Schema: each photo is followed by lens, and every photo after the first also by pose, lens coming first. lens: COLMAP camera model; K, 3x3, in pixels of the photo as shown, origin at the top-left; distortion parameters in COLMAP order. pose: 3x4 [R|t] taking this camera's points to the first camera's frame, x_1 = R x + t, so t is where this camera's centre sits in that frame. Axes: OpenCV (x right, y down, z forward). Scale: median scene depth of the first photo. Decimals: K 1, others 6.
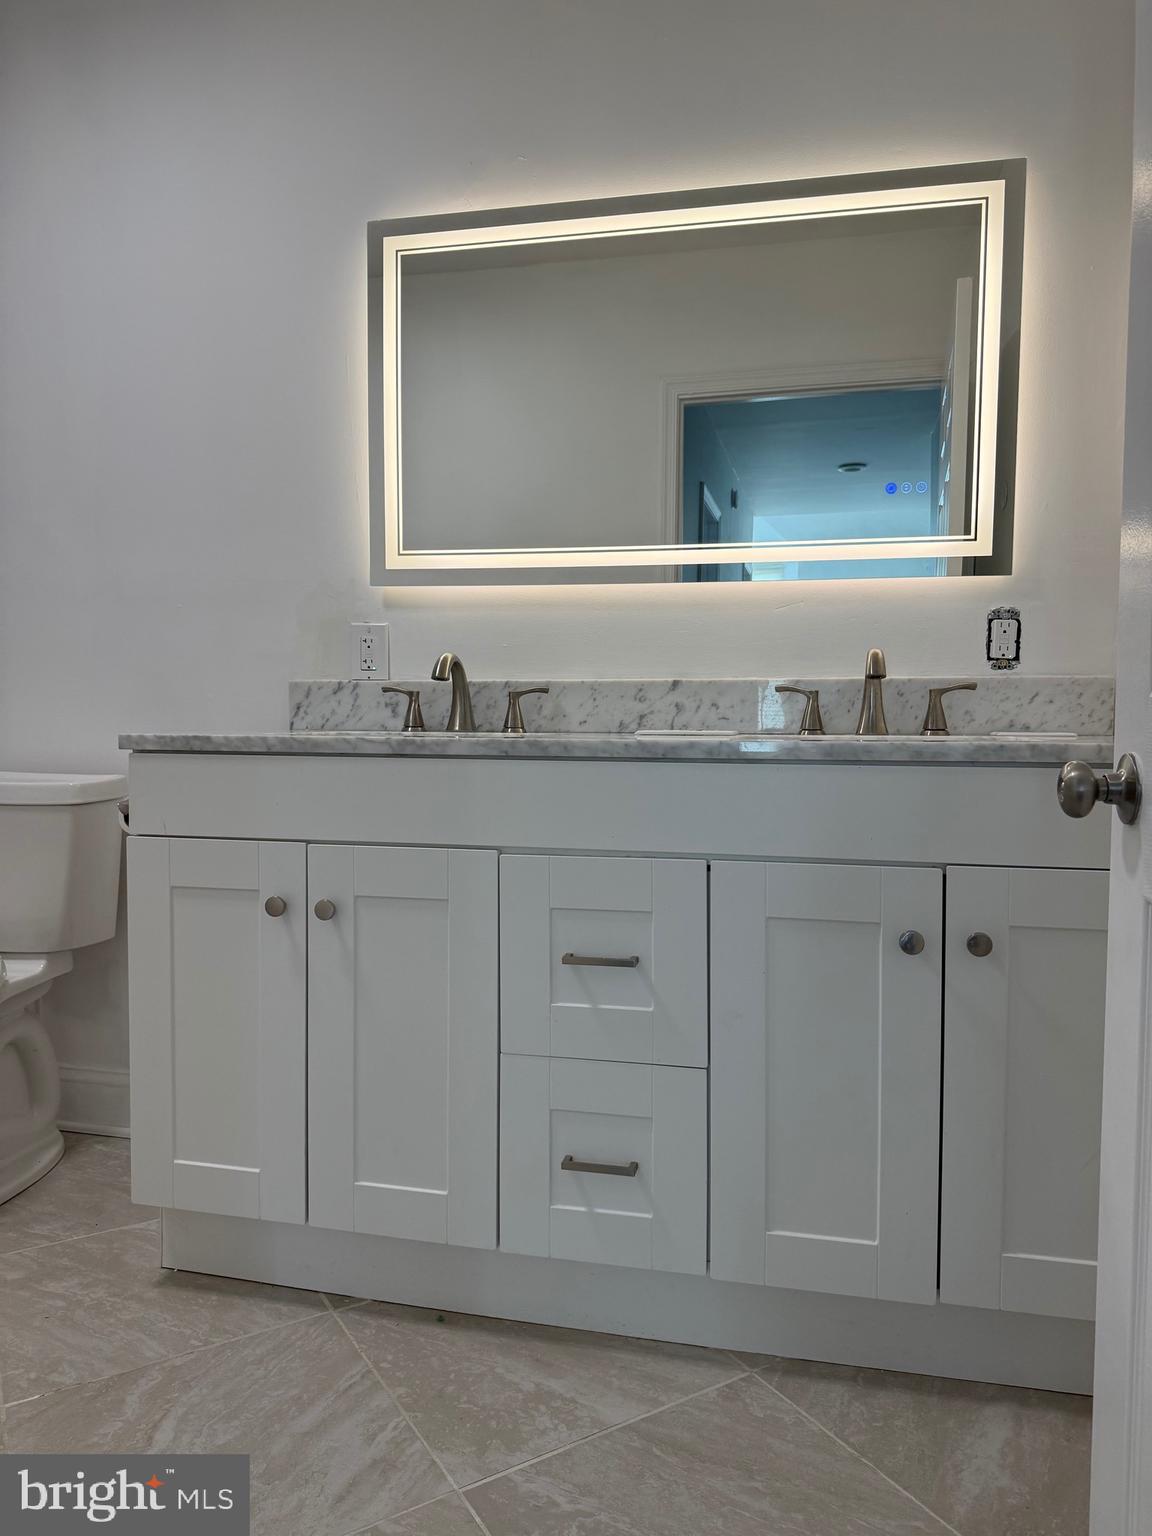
lens RADIAL K [[1068.4, 0, 574.6], [0, 1068.4, 773.9], [0, 0, 1]] dist [0.024337, -0.039566]
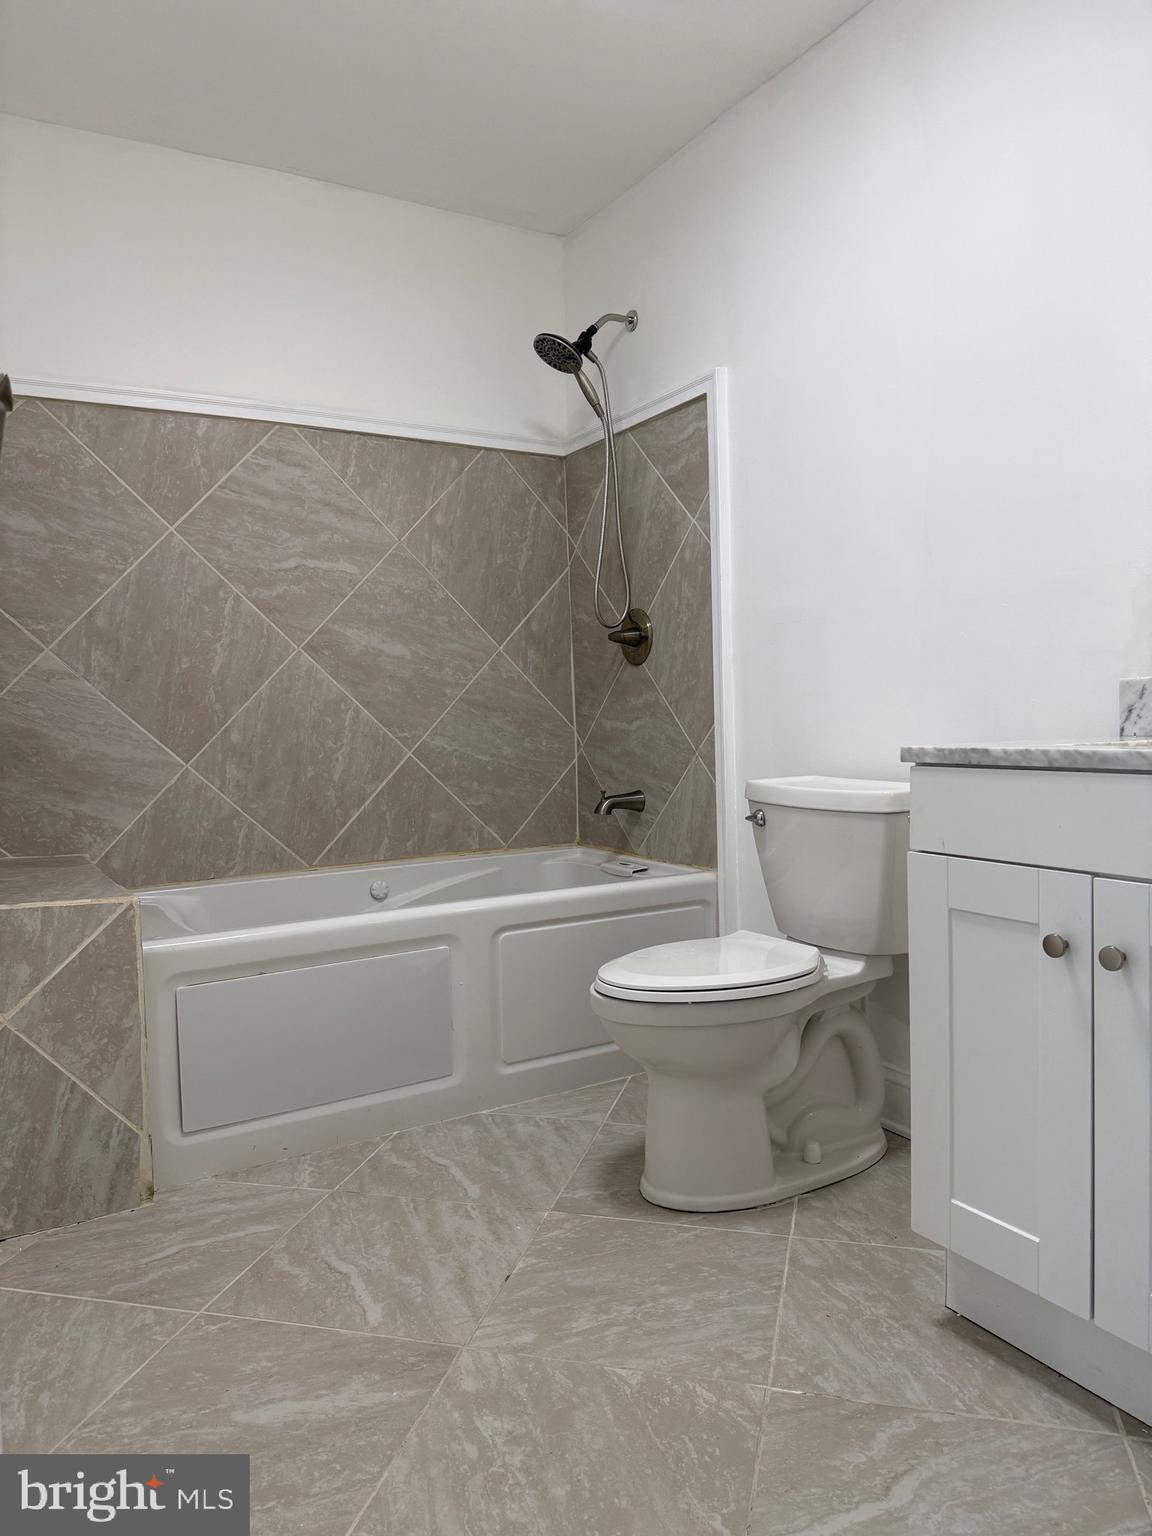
lens RADIAL K [[1068.4, 0, 583.9], [0, 1068.4, 766.1], [0, 0, 1]] dist [0.024337, -0.039566]
pose [[0.684412, 0.011894, -0.728999, 0.088050], [-0.013326, 0.999904, 0.003803, -0.019069], [0.728974, 0.007111, 0.684504, 0.121260]]
